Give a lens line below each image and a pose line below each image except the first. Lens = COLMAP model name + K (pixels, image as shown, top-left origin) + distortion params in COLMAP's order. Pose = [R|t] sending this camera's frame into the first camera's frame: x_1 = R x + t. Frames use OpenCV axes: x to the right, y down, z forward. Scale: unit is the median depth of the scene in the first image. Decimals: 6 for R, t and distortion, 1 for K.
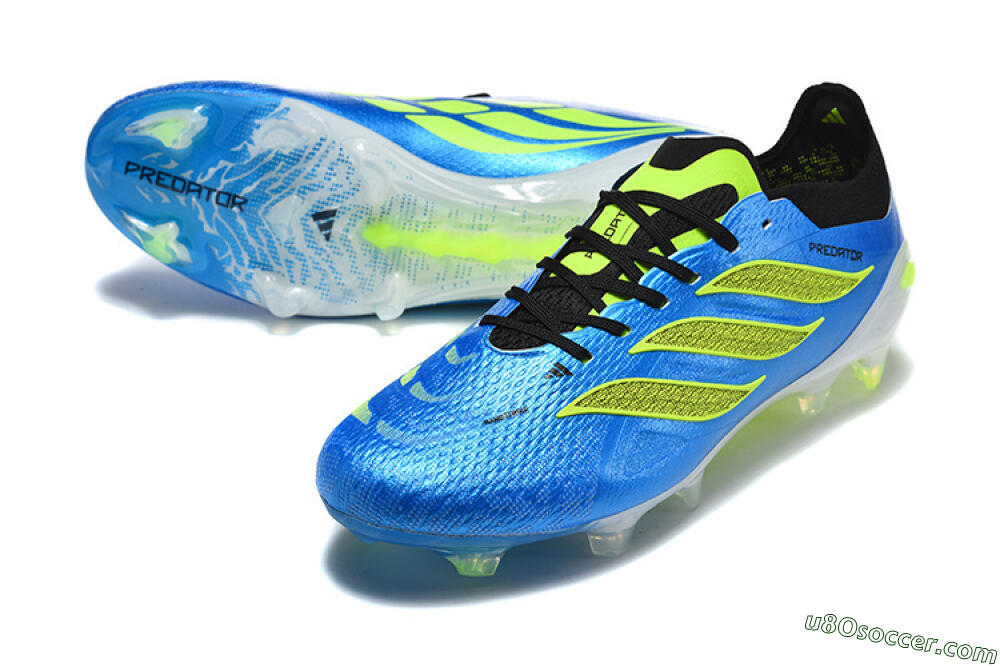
lens RADIAL K [[2833.7, 0, 500.0], [0, 2833.7, 333.5], [0, 0, 1]] dist [0.001753, 0.091211]
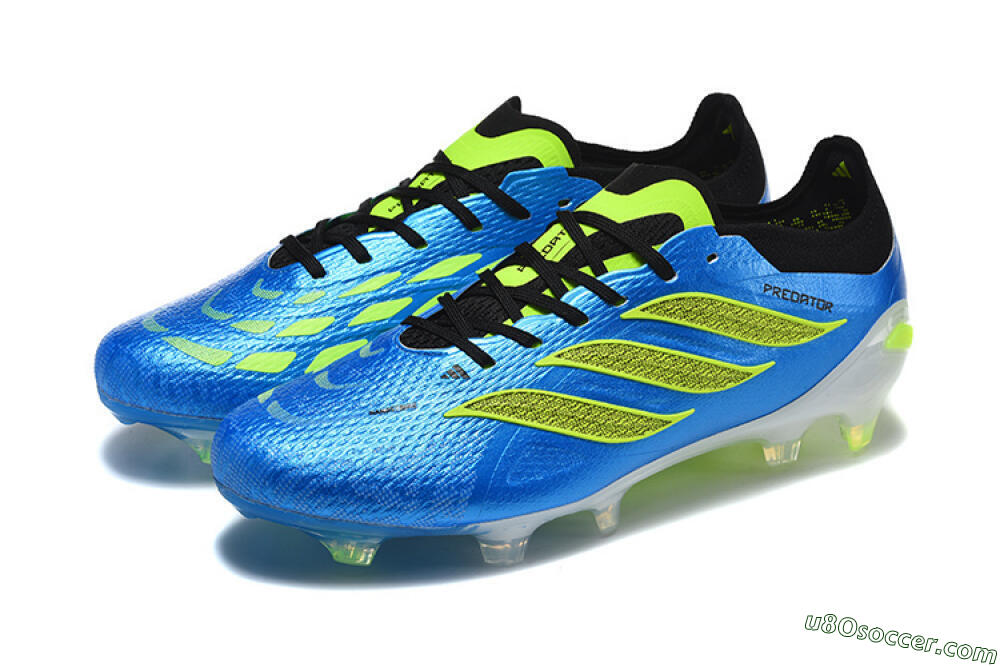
lens RADIAL K [[2833.7, 0, 500.0], [0, 2833.7, 333.5], [0, 0, 1]] dist [0.001753, 0.091211]
pose [[0.967495, 0.097586, -0.233303, 0.263835], [-0.111663, 0.992592, -0.047878, 0.044848], [0.226902, 0.072373, 0.971225, 0.018543]]
